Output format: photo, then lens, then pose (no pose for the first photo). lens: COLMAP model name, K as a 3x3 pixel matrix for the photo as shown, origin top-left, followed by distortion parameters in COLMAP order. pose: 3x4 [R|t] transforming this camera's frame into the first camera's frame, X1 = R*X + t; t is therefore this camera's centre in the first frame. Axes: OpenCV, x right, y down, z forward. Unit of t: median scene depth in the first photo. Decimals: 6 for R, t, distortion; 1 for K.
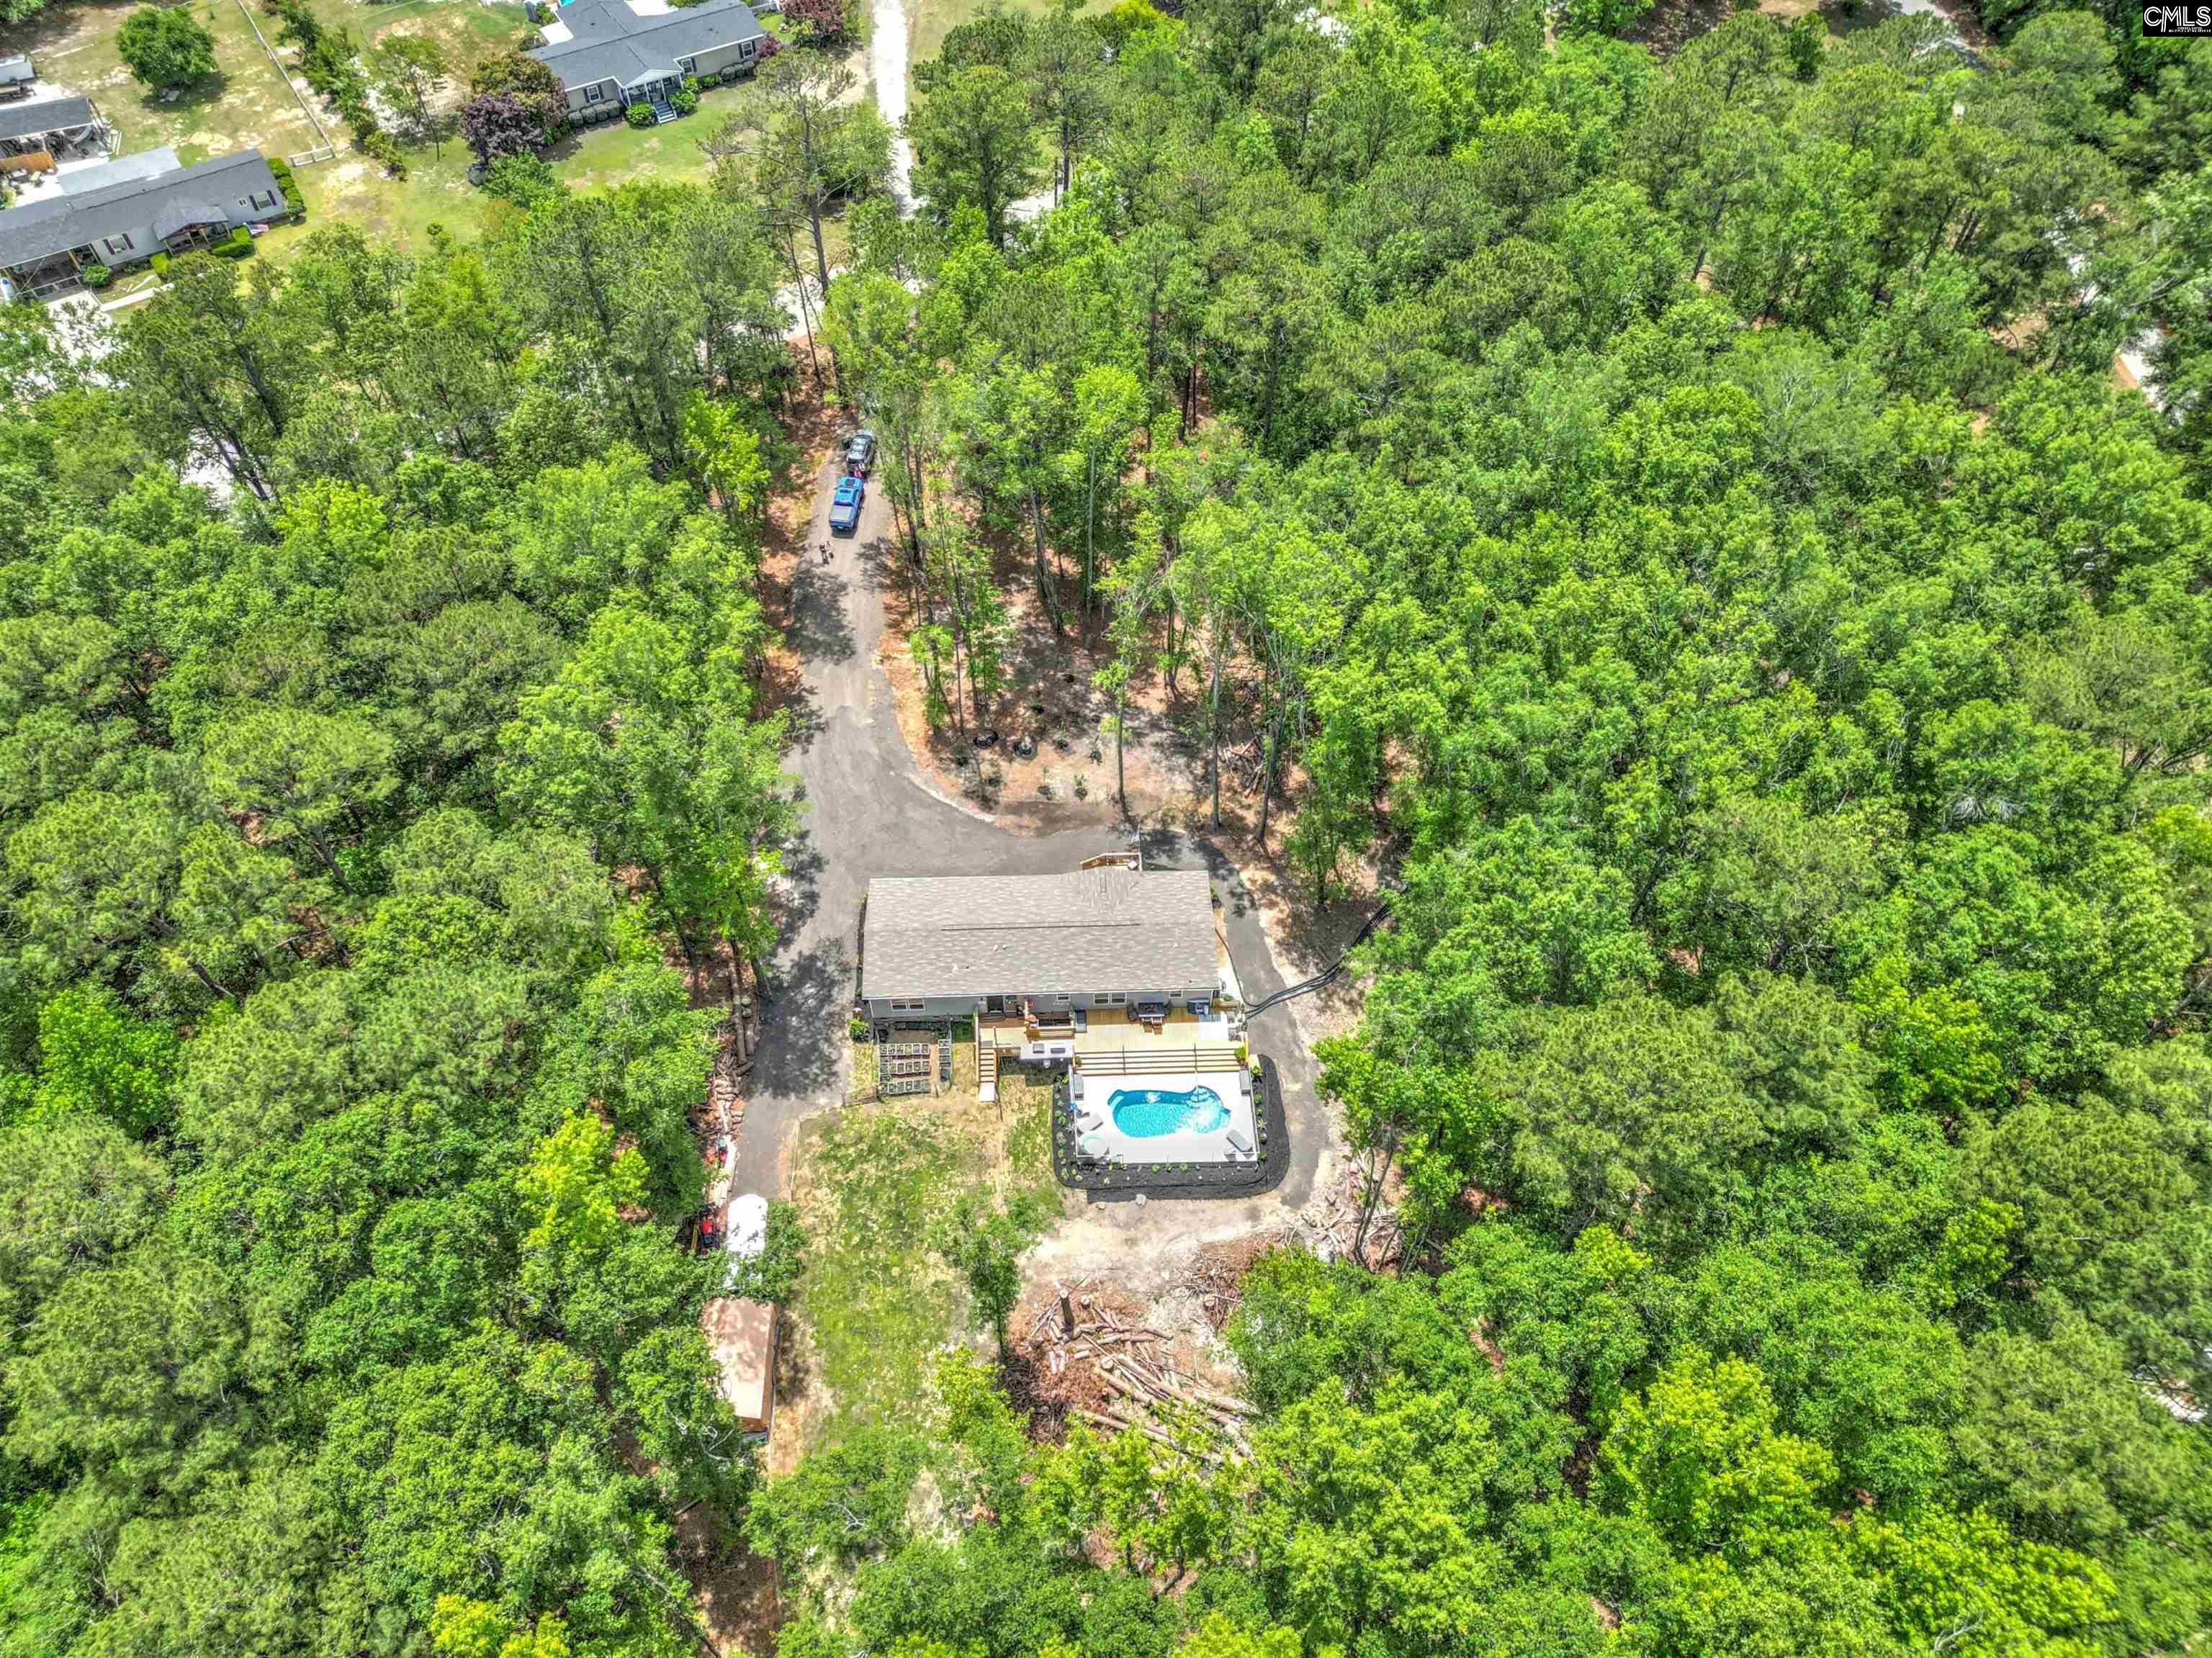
lens RADIAL K [[1547.8, 0, 1106.0], [0, 1547.8, 829.0], [0, 0, 1]] dist [0.080455, -0.076687]
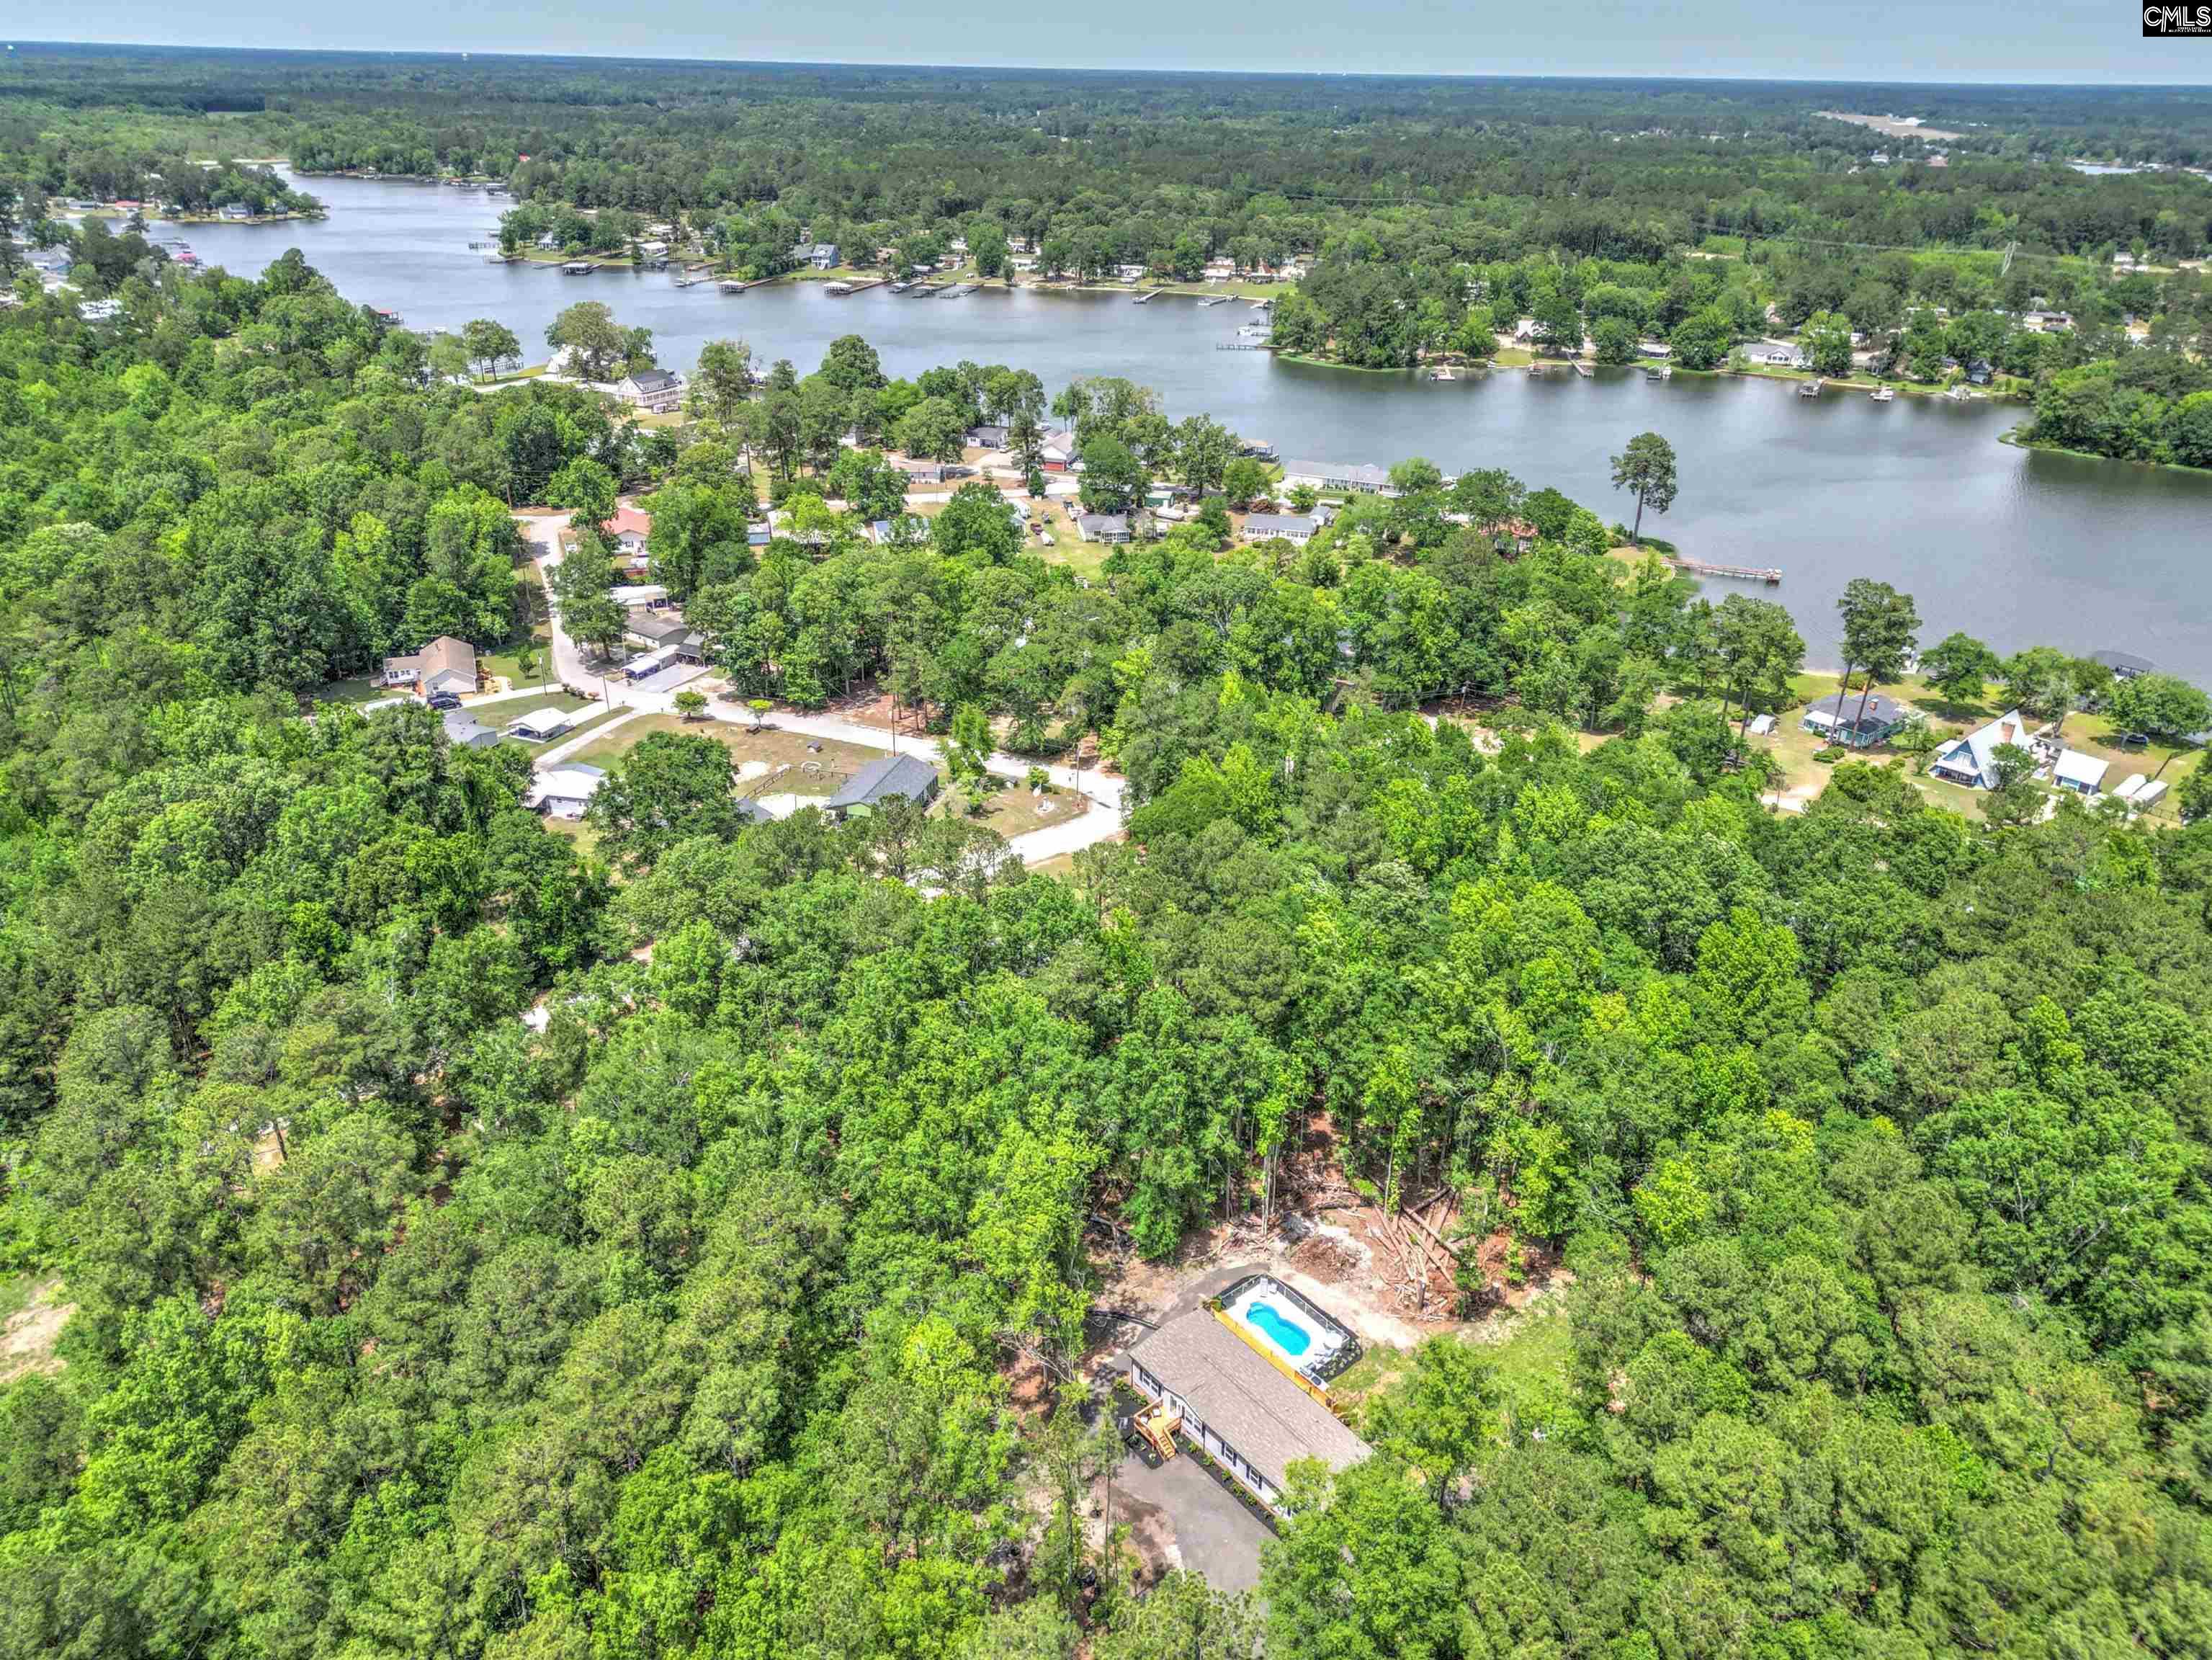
lens RADIAL K [[1548.1, 0, 1106.0], [0, 1548.1, 830.0], [0, 0, 1]] dist [0.080455, -0.076687]
pose [[-0.612502, -0.372544, 0.697175, -0.665028], [0.613636, 0.331881, 0.716454, -1.057258], [-0.498290, 0.866641, 0.025329, 0.566199]]
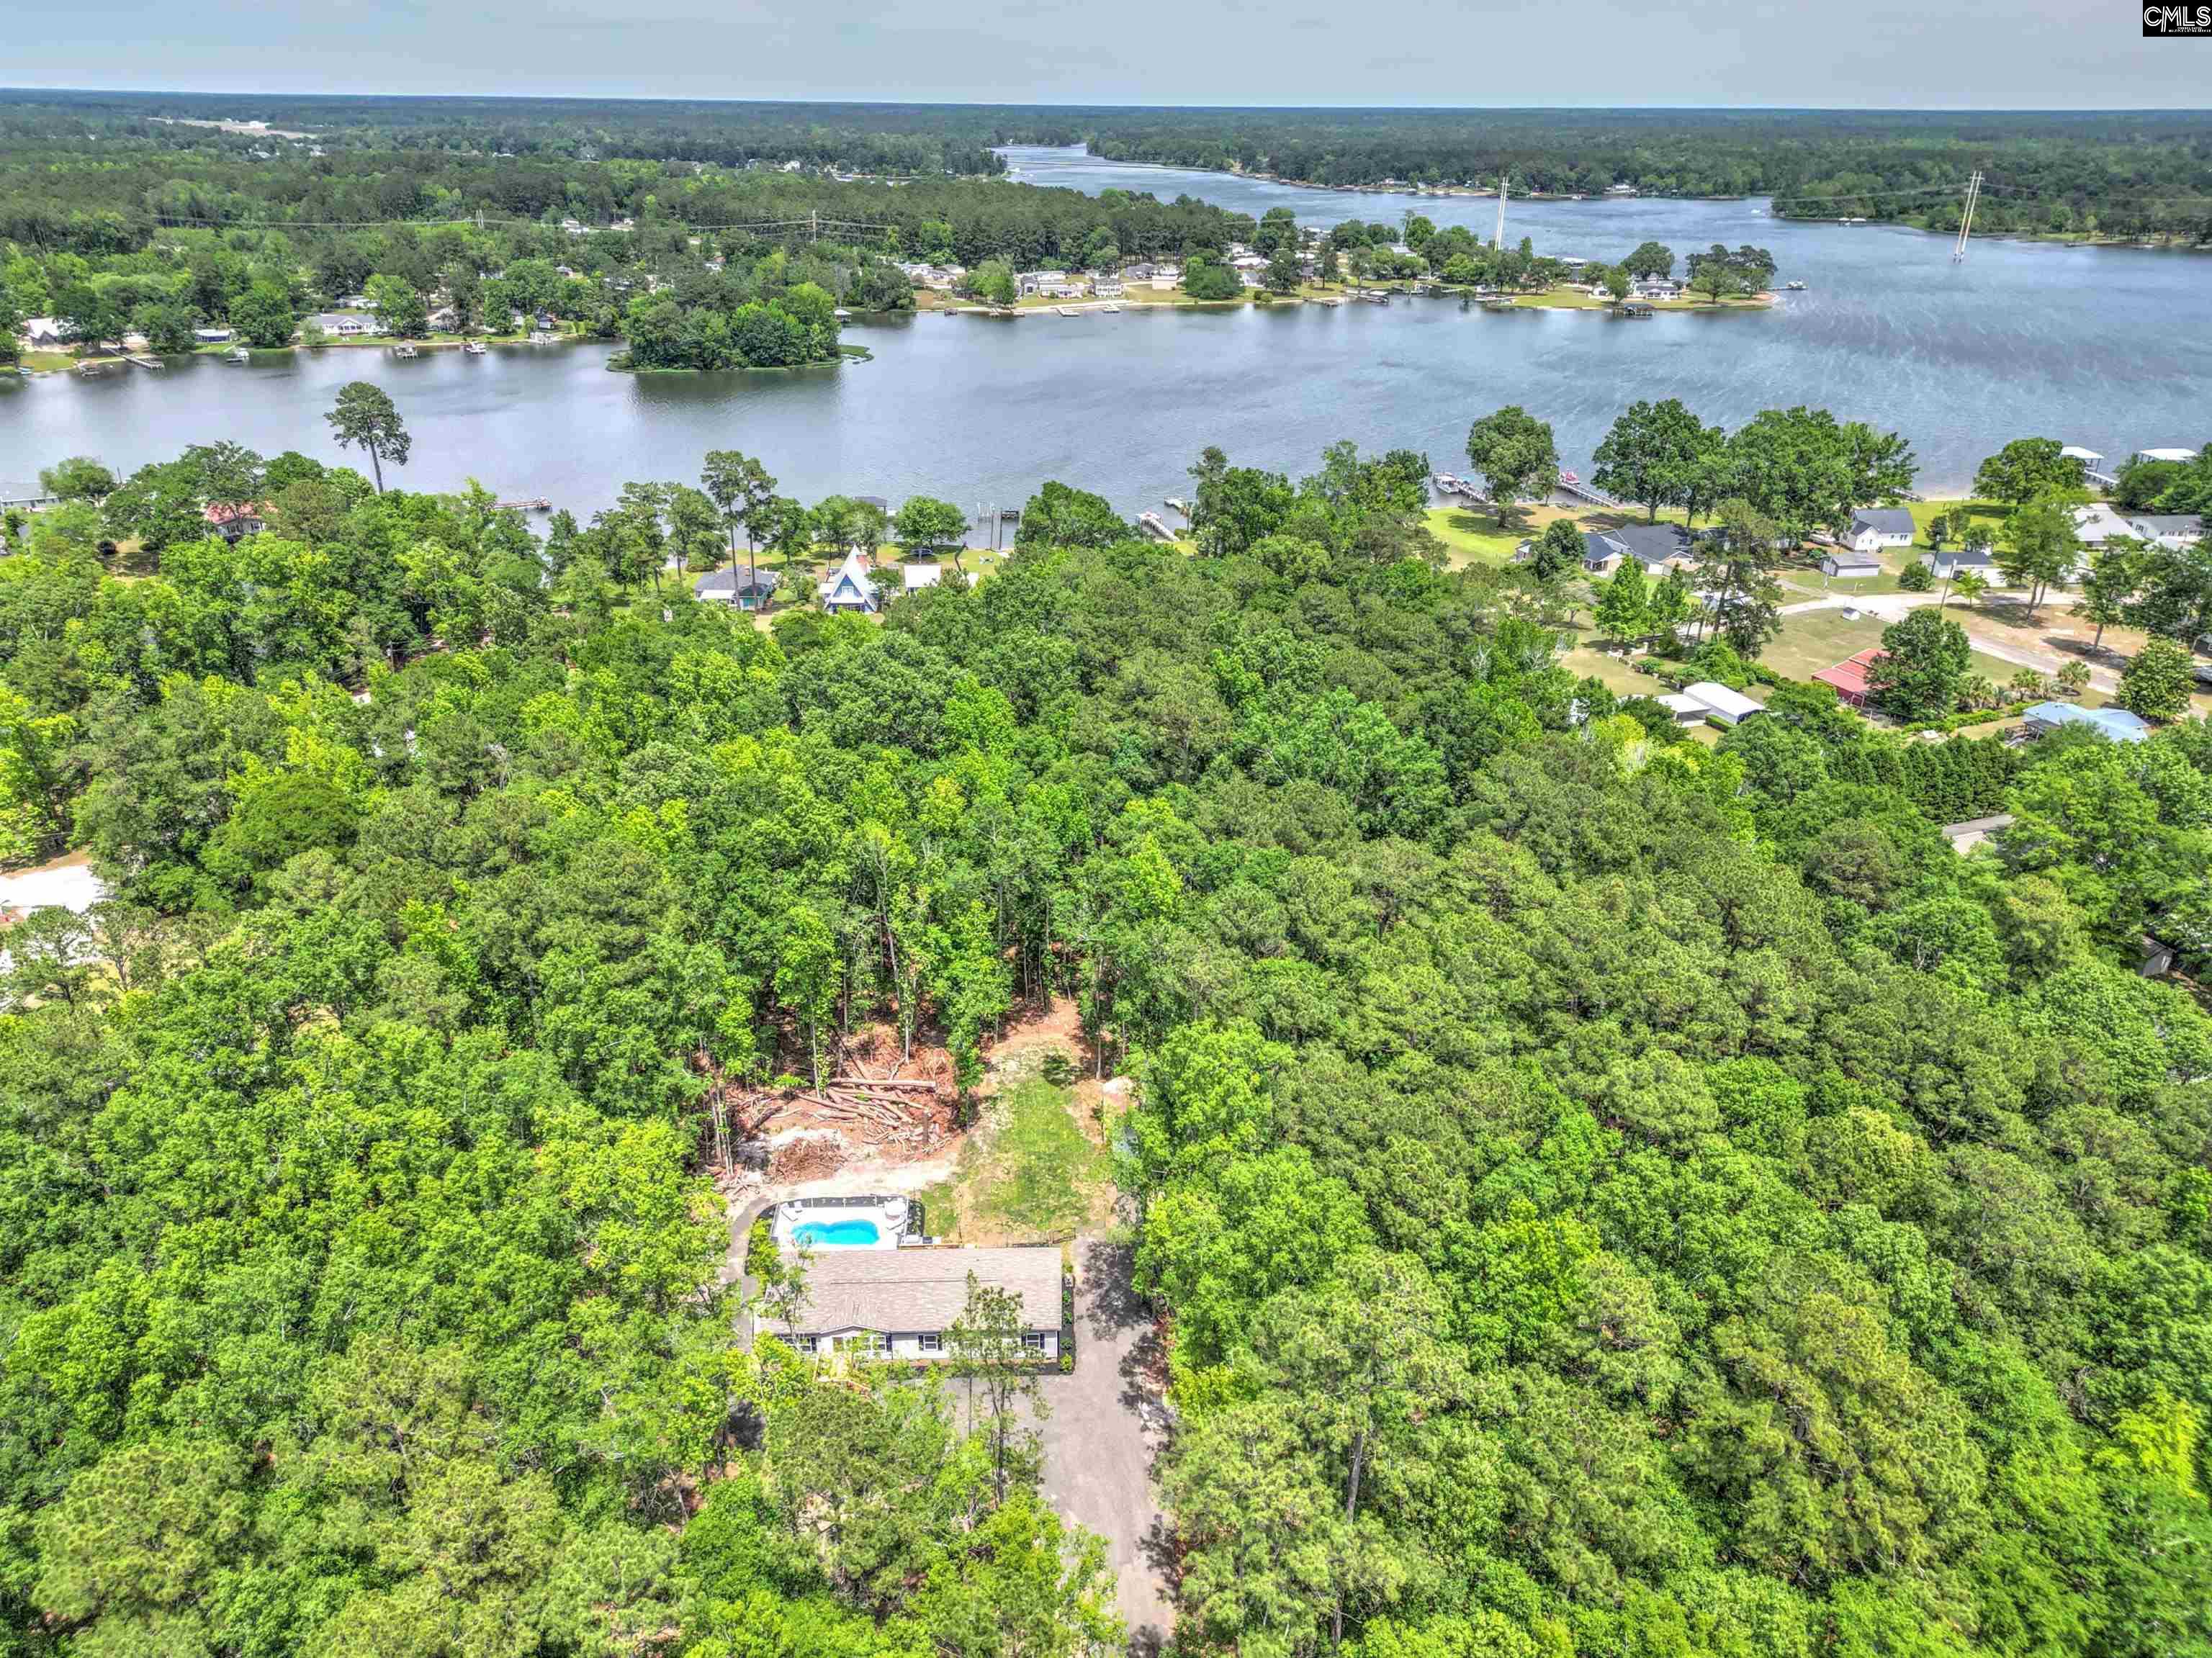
lens RADIAL K [[1547.8, 0, 1106.0], [0, 1547.8, 829.0], [0, 0, 1]] dist [0.080455, -0.076687]
pose [[-0.999686, -0.025001, -0.001478, -0.167008], [-0.006589, 0.205592, 0.978616, -1.112522], [-0.024162, 0.978318, -0.205692, 0.840578]]
